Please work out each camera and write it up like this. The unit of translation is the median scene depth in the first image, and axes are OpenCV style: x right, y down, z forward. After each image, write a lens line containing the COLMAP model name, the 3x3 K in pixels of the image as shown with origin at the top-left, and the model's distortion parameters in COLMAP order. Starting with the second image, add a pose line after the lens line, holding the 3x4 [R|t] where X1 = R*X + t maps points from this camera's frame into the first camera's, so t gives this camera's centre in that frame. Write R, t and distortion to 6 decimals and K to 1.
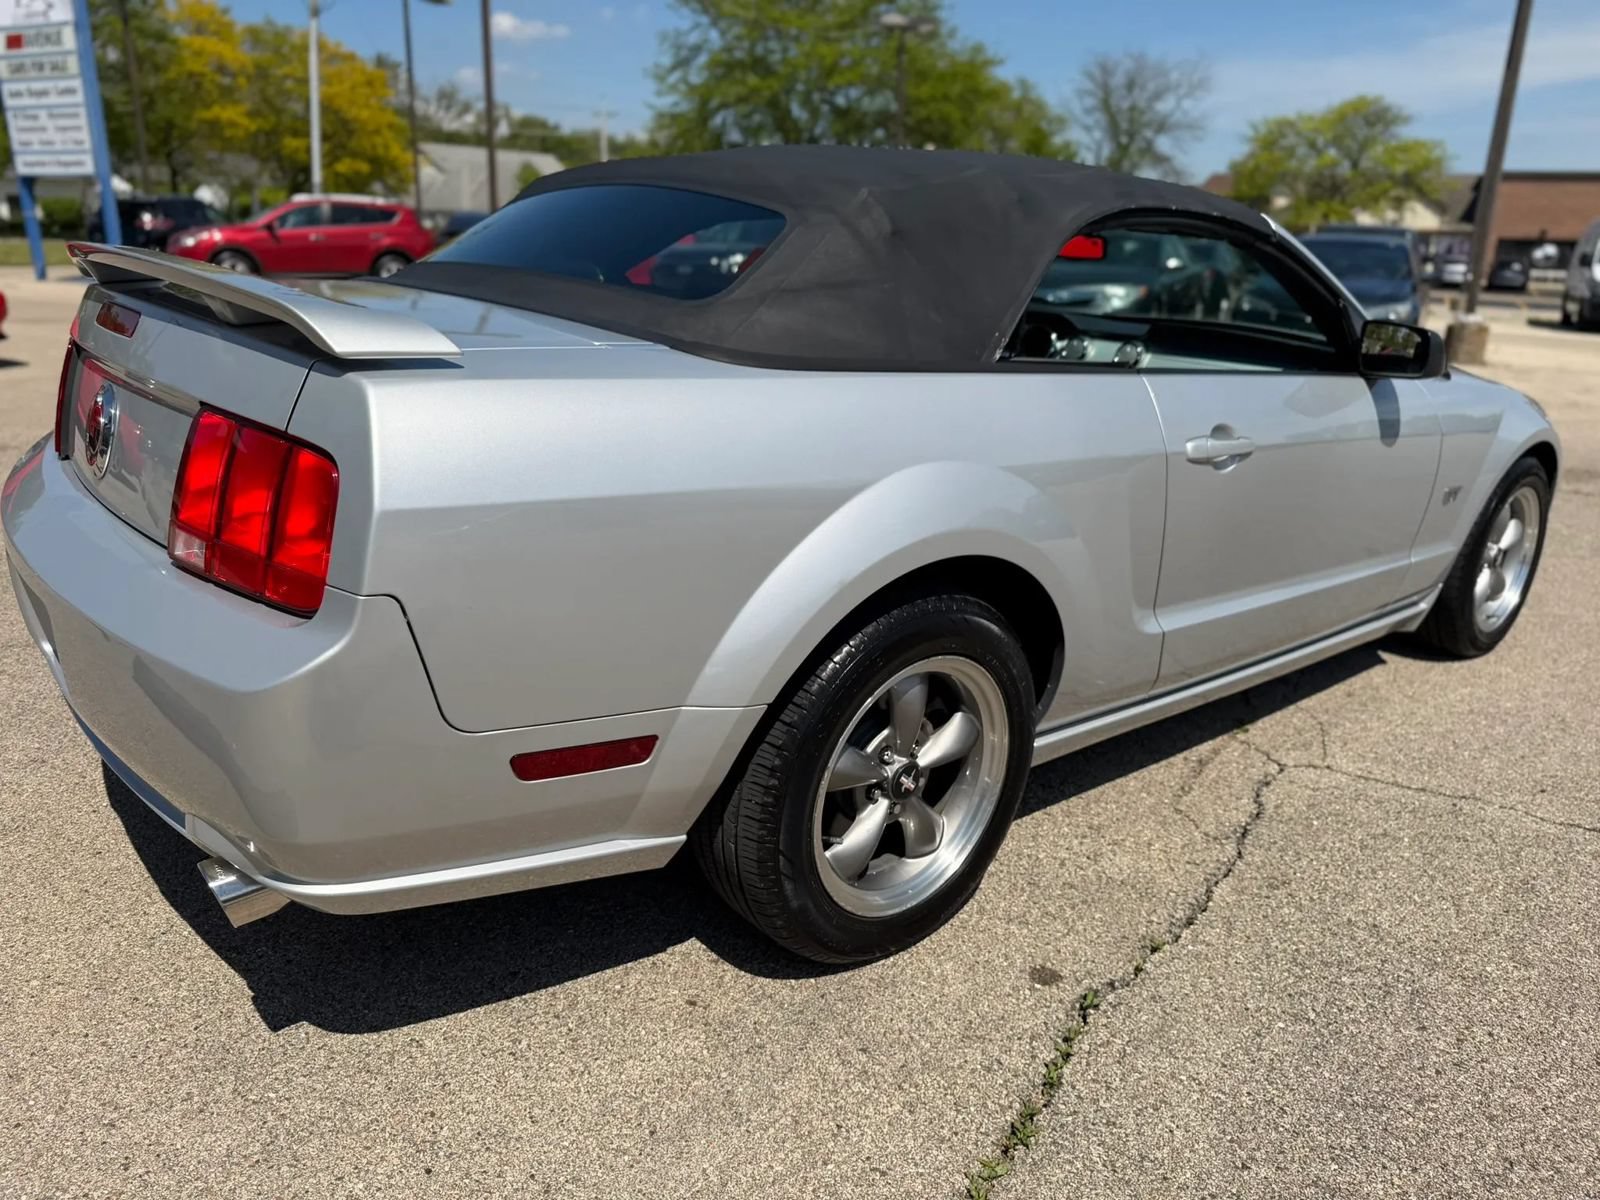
lens RADIAL K [[2215.7, 0, 793.4], [0, 2215.7, 601.7], [0, 0, 1]] dist [0.152514, -0.216866]
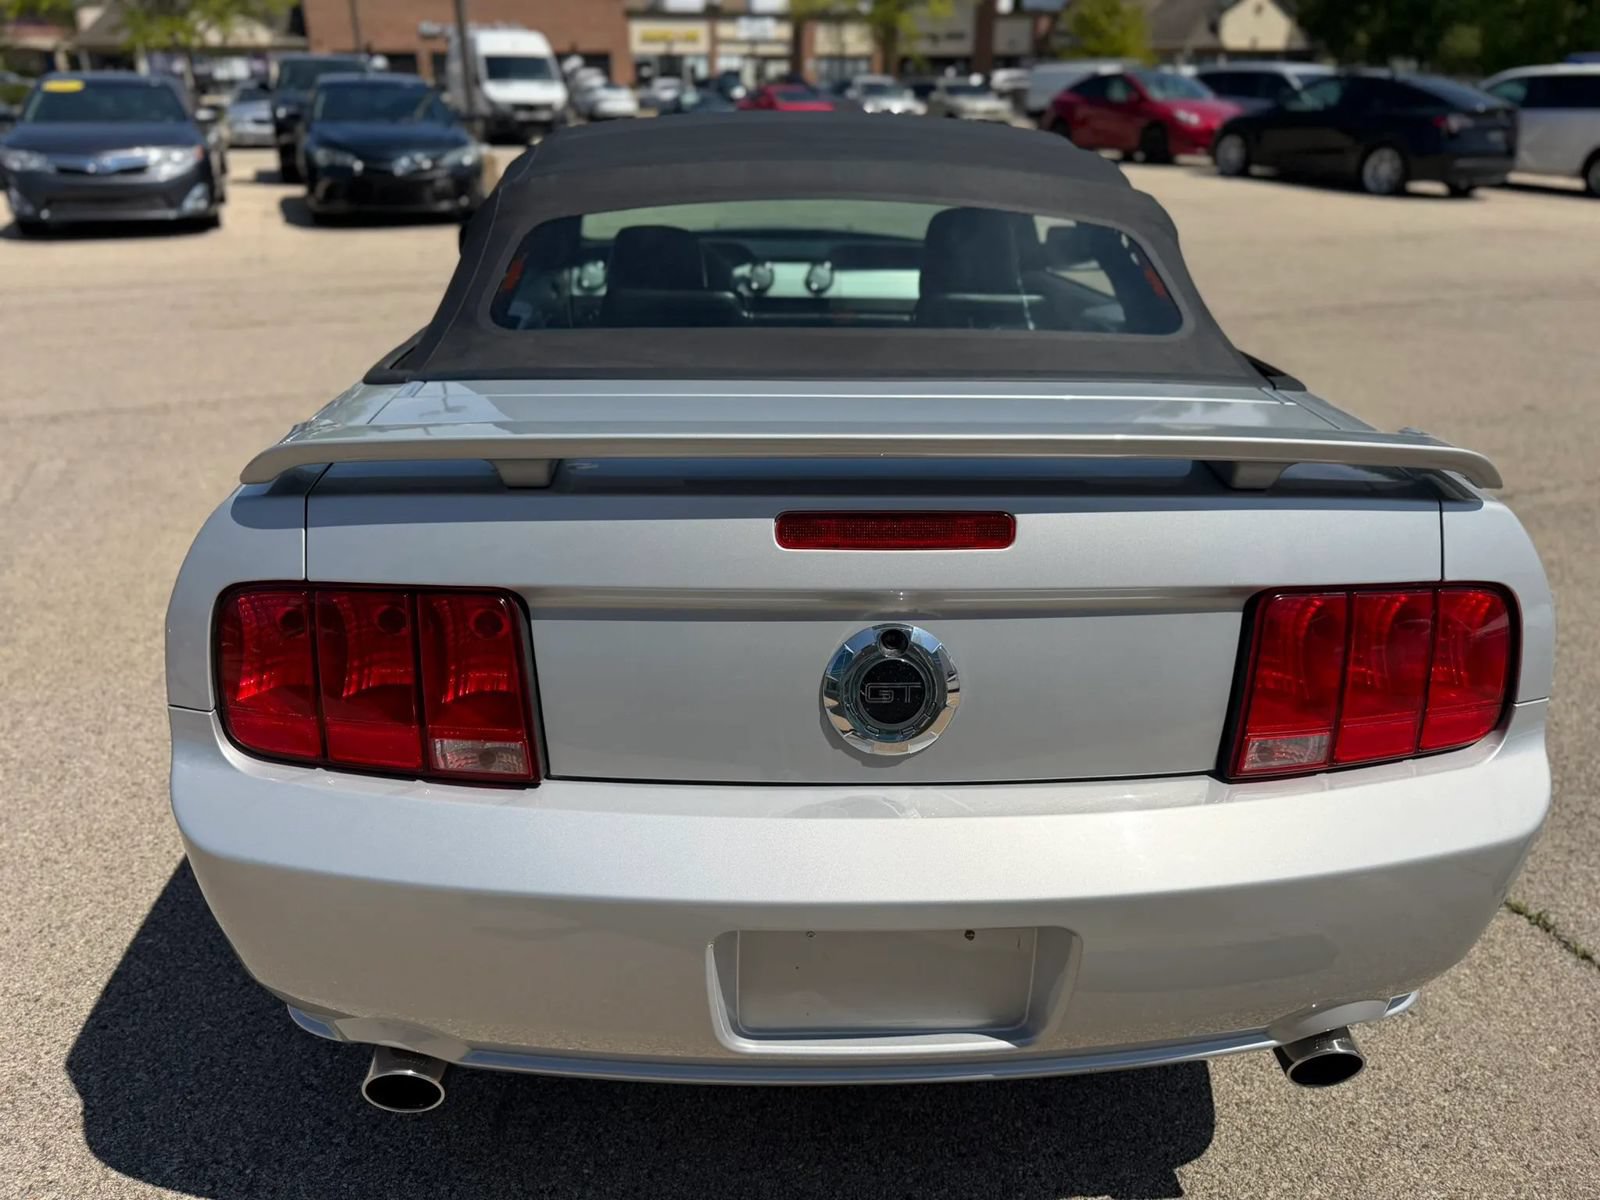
lens RADIAL K [[2215.7, 0, 793.4], [0, 2215.7, 601.7], [0, 0, 1]] dist [0.152514, -0.216866]
pose [[0.108958, -0.325491, 0.939246, -0.721397], [0.108198, 0.943141, 0.314289, -0.236546], [-0.988140, 0.067380, 0.137980, 0.720203]]
